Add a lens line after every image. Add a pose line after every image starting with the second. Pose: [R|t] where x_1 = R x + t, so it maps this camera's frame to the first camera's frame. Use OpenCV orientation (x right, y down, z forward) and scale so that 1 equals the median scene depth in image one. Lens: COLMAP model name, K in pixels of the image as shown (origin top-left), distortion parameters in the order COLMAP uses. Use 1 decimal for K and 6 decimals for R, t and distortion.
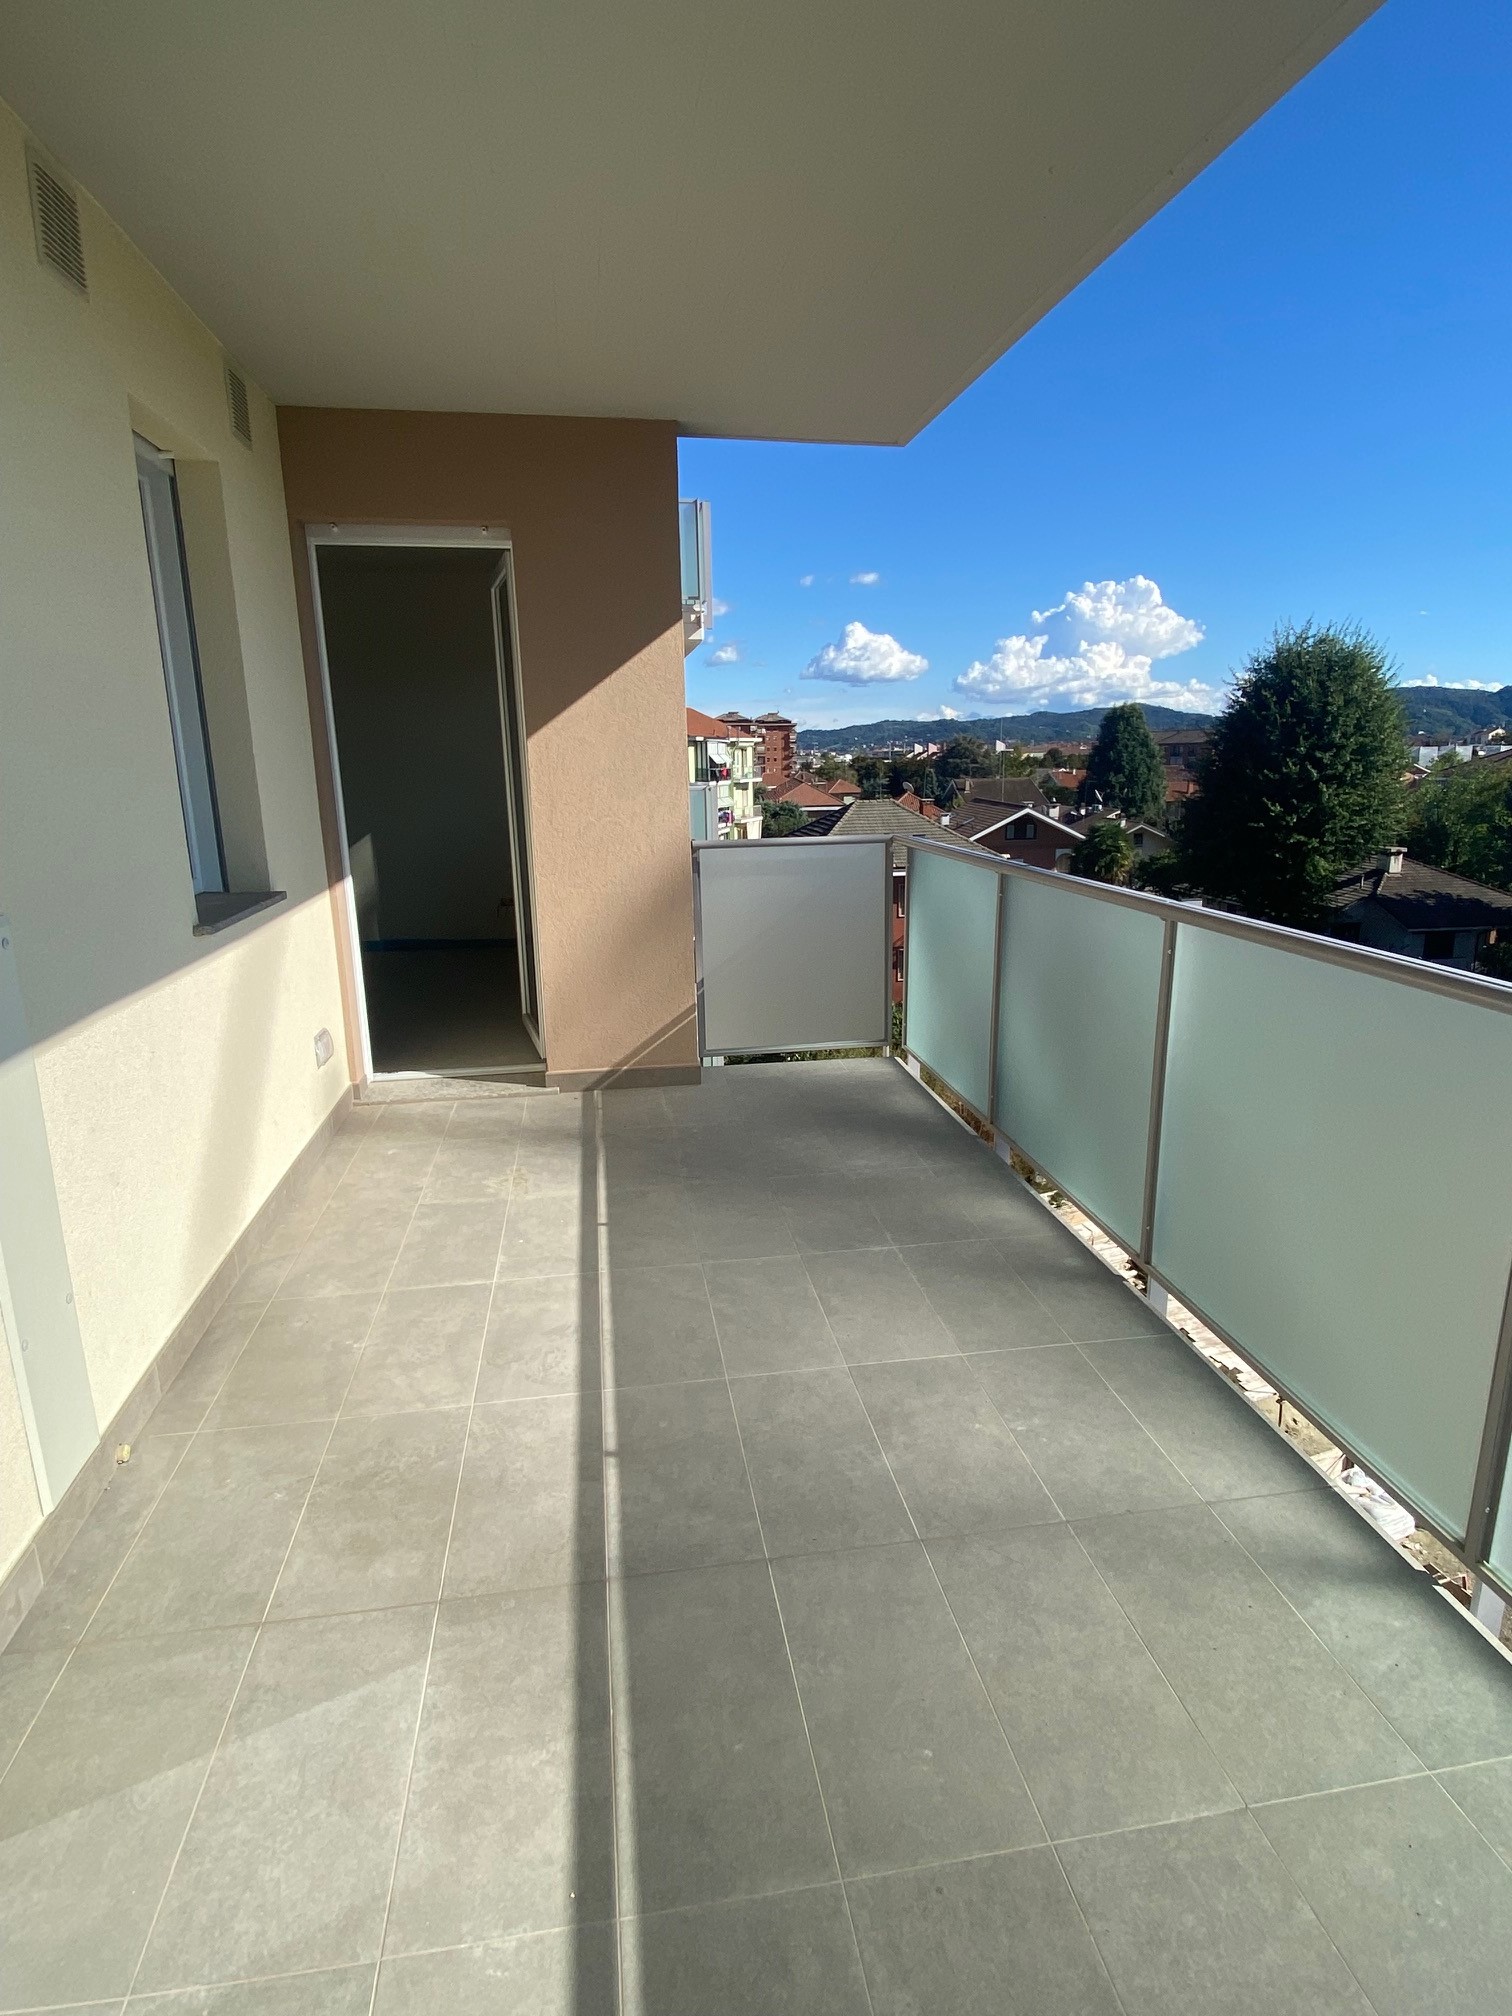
lens RADIAL K [[1054.7, 0, 767.2], [0, 1054.7, 1001.5], [0, 0, 1]] dist [0.070990, -0.081754]
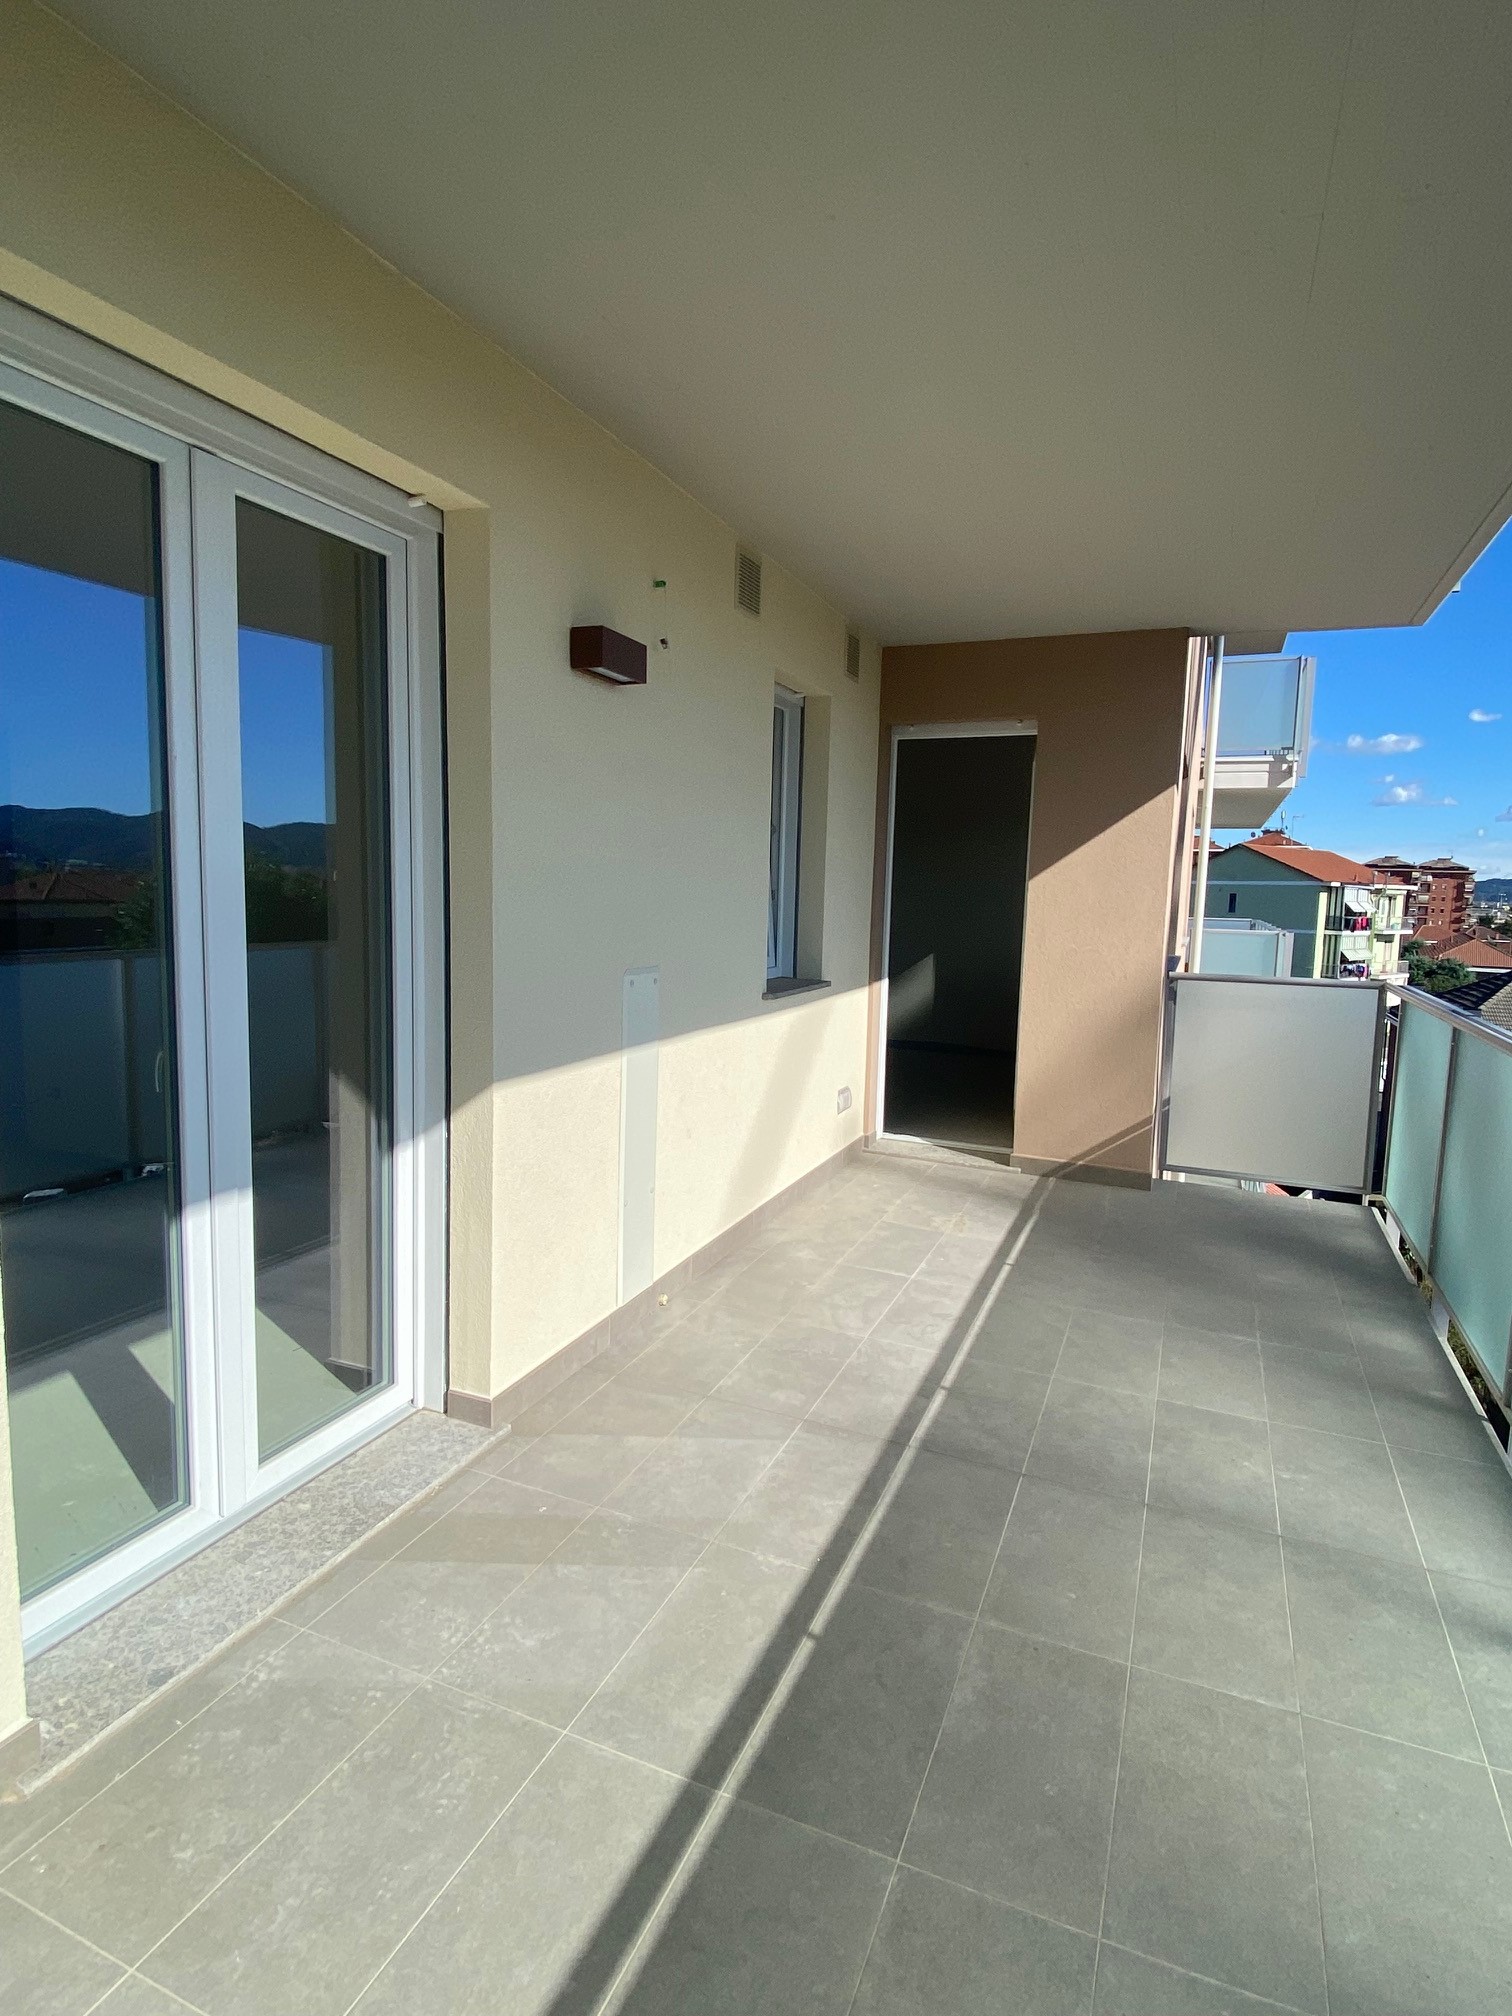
lens RADIAL K [[1054.7, 0, 767.2], [0, 1054.7, 1001.5], [0, 0, 1]] dist [0.070990, -0.081754]
pose [[0.848969, 0.094962, -0.519840, 0.214602], [-0.159333, 0.983940, -0.080472, 0.051672], [0.503849, 0.151146, 0.850465, -0.237322]]
